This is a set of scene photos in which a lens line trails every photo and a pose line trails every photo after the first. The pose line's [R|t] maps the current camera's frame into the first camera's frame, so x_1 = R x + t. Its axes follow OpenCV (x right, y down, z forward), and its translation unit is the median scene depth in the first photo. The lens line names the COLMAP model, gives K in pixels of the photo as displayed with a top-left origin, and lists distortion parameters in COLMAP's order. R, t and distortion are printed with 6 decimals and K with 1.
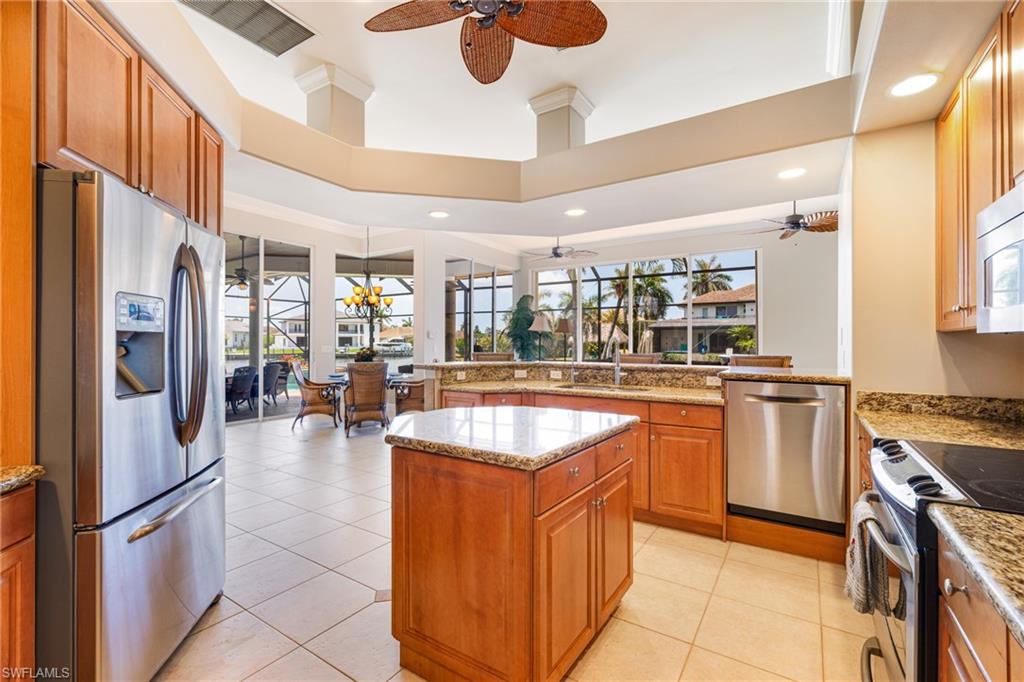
lens RADIAL K [[448.3, 0, 507.4], [0, 448.3, 342.0], [0, 0, 1]] dist [0.003488, 0.001075]
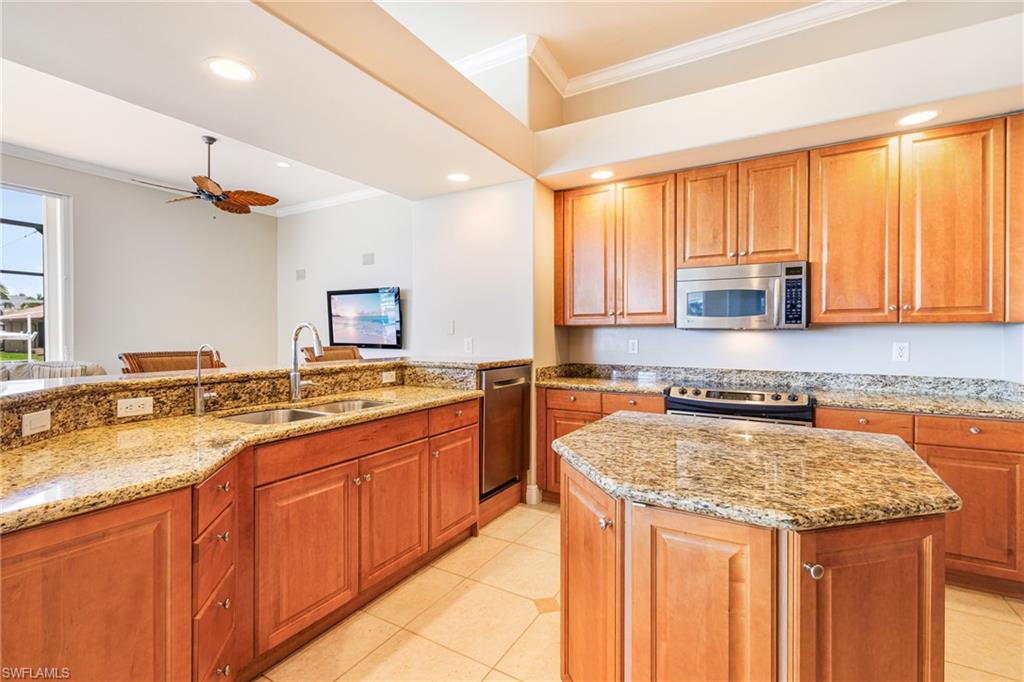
lens RADIAL K [[448.3, 0, 511.2], [0, 448.3, 337.5], [0, 0, 1]] dist [0.003488, 0.001075]
pose [[-0.036309, -0.012010, 0.999268, -0.388491], [-0.002589, 0.999926, 0.011923, 0.000068], [-0.999337, -0.002154, -0.036338, 0.757156]]
